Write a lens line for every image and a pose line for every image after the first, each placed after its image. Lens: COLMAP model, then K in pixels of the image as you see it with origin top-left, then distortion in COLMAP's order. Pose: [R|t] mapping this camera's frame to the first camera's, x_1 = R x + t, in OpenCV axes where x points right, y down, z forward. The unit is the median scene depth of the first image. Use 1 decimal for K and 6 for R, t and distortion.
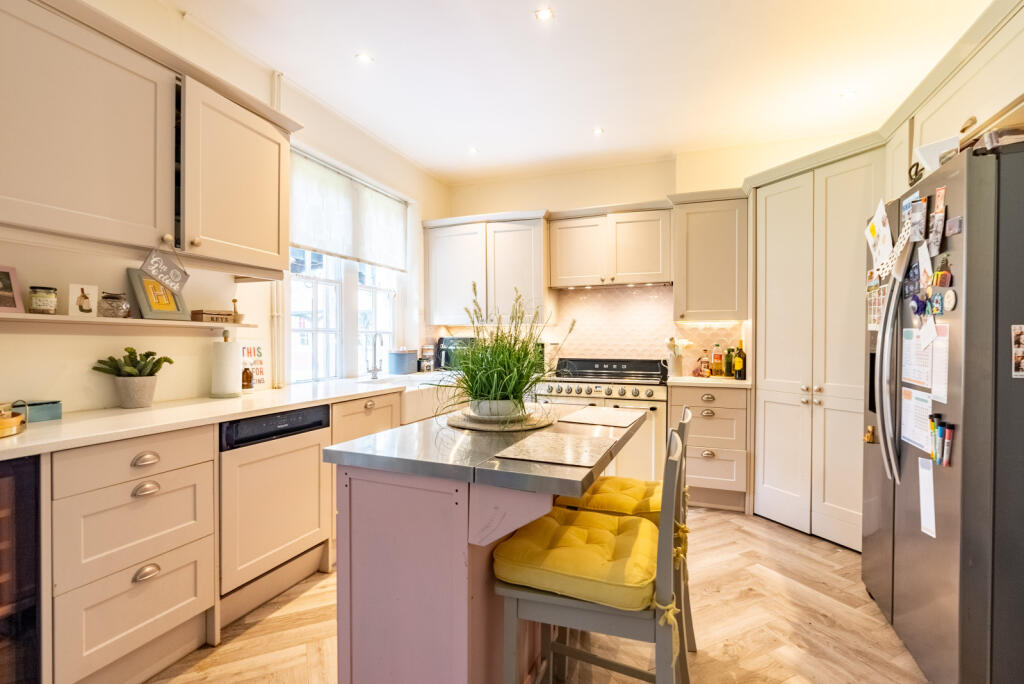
lens RADIAL K [[471.6, 0, 512.0], [0, 471.6, 342.0], [0, 0, 1]] dist [0.000838, 0.000581]
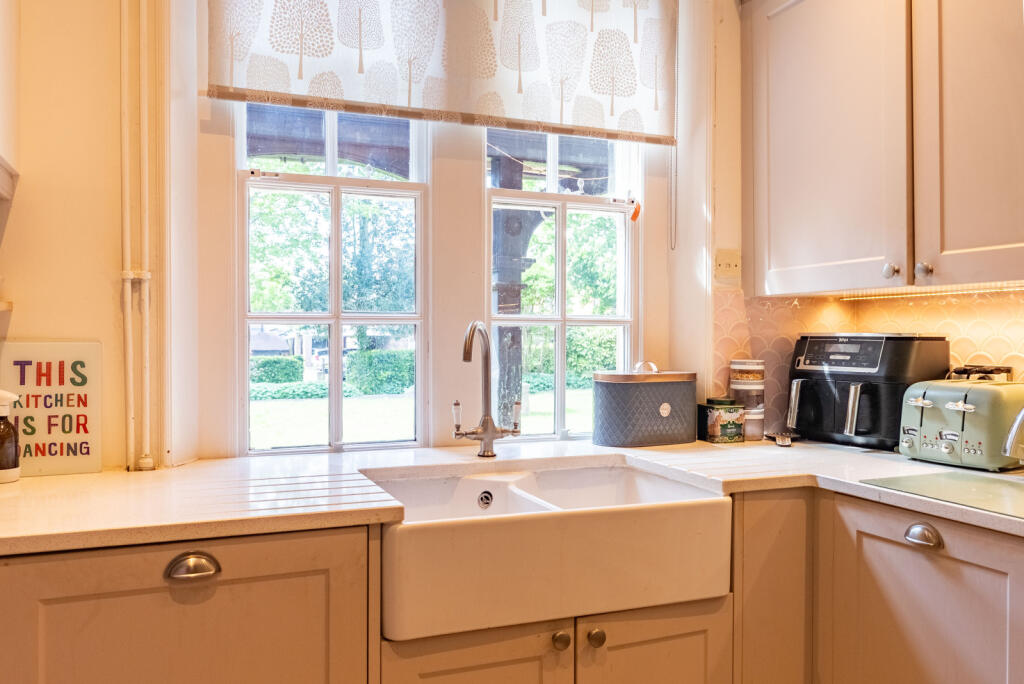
lens RADIAL K [[866.8, 0, 512.0], [0, 866.8, 342.0], [0, 0, 1]] dist [0.002364, 0.001292]
pose [[0.691987, 0.013777, -0.721779, 0.234222], [-0.009423, 0.999905, 0.010051, -0.016103], [0.721848, -0.000154, 0.692051, 0.781644]]
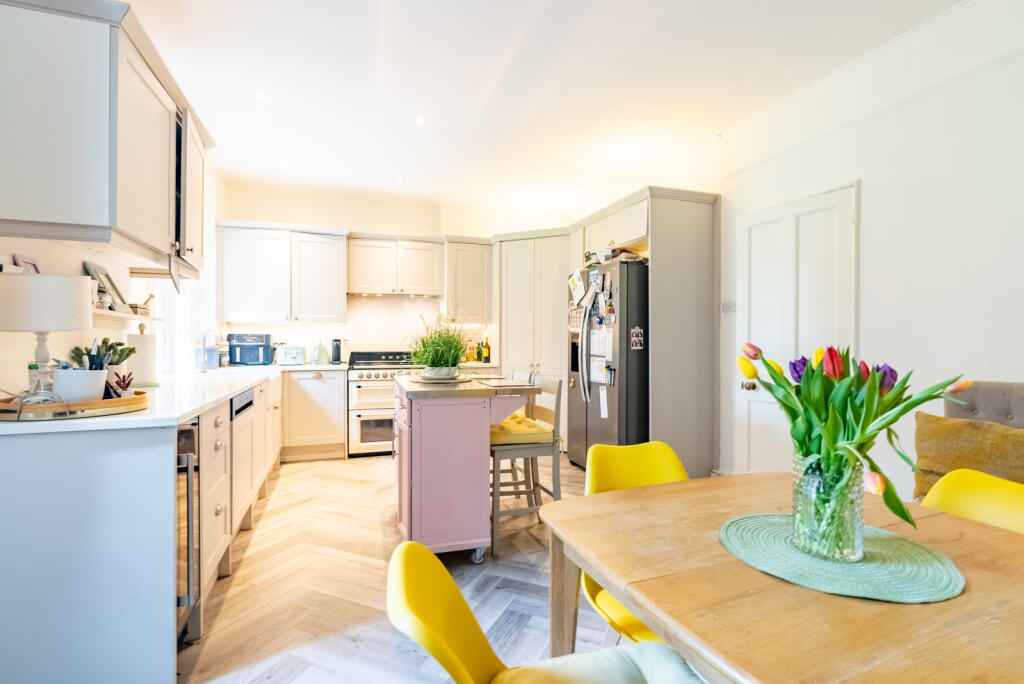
lens RADIAL K [[471.6, 0, 512.0], [0, 471.6, 342.0], [0, 0, 1]] dist [0.000838, 0.000581]
pose [[0.766951, -0.001574, 0.641704, -0.590590], [0.002808, 0.999996, -0.000904, 0.018509], [-0.641699, 0.002496, 0.766952, -0.307870]]
